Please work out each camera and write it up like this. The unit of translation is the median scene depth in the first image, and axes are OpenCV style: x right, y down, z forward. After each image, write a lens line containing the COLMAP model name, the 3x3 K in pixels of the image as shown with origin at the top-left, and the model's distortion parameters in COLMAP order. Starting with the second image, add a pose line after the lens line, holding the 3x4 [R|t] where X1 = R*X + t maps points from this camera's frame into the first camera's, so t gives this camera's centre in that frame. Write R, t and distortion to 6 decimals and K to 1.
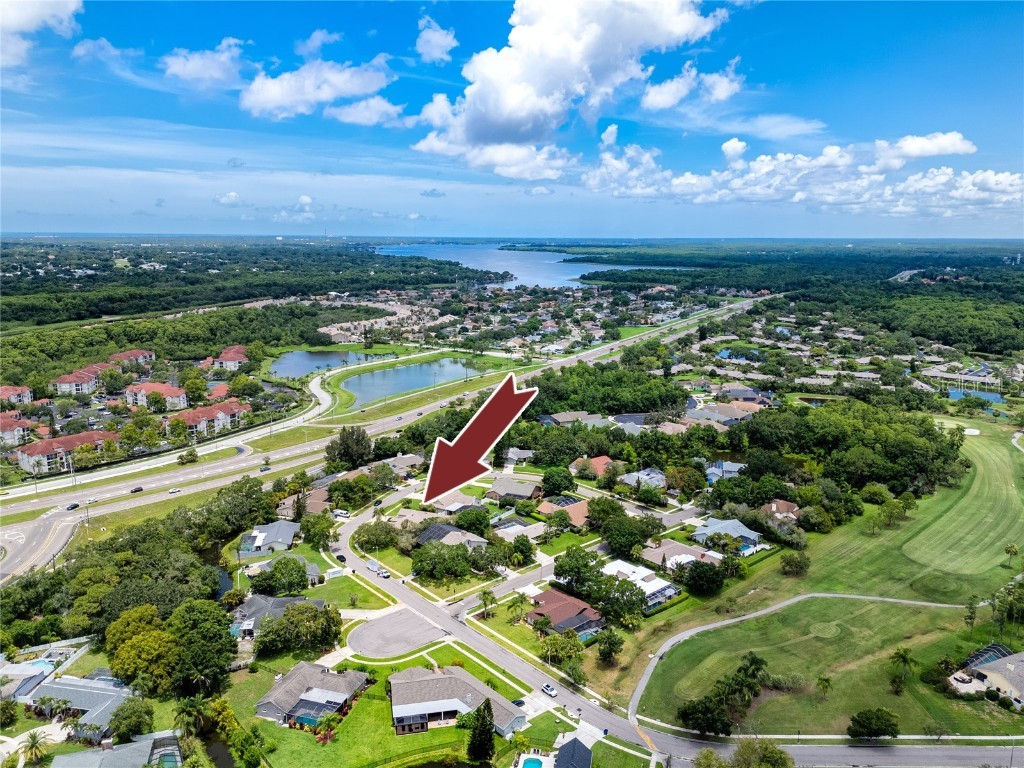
lens RADIAL K [[752.0, 0, 514.3], [0, 752.0, 381.0], [0, 0, 1]] dist [0.069276, -0.061734]
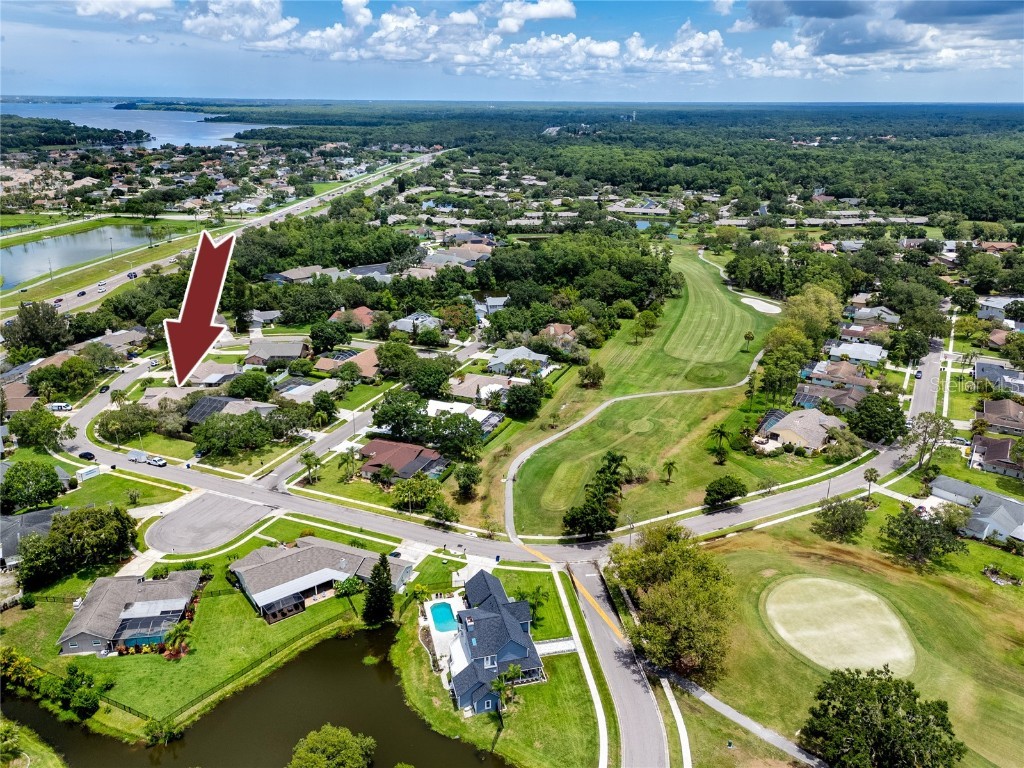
lens RADIAL K [[752.0, 0, 514.3], [0, 752.0, 381.0], [0, 0, 1]] dist [0.069276, -0.061734]
pose [[0.903298, -0.148794, 0.402384, -0.113940], [0.079738, 0.979815, 0.183315, 0.040926], [-0.421538, -0.133503, 0.896929, 0.098675]]
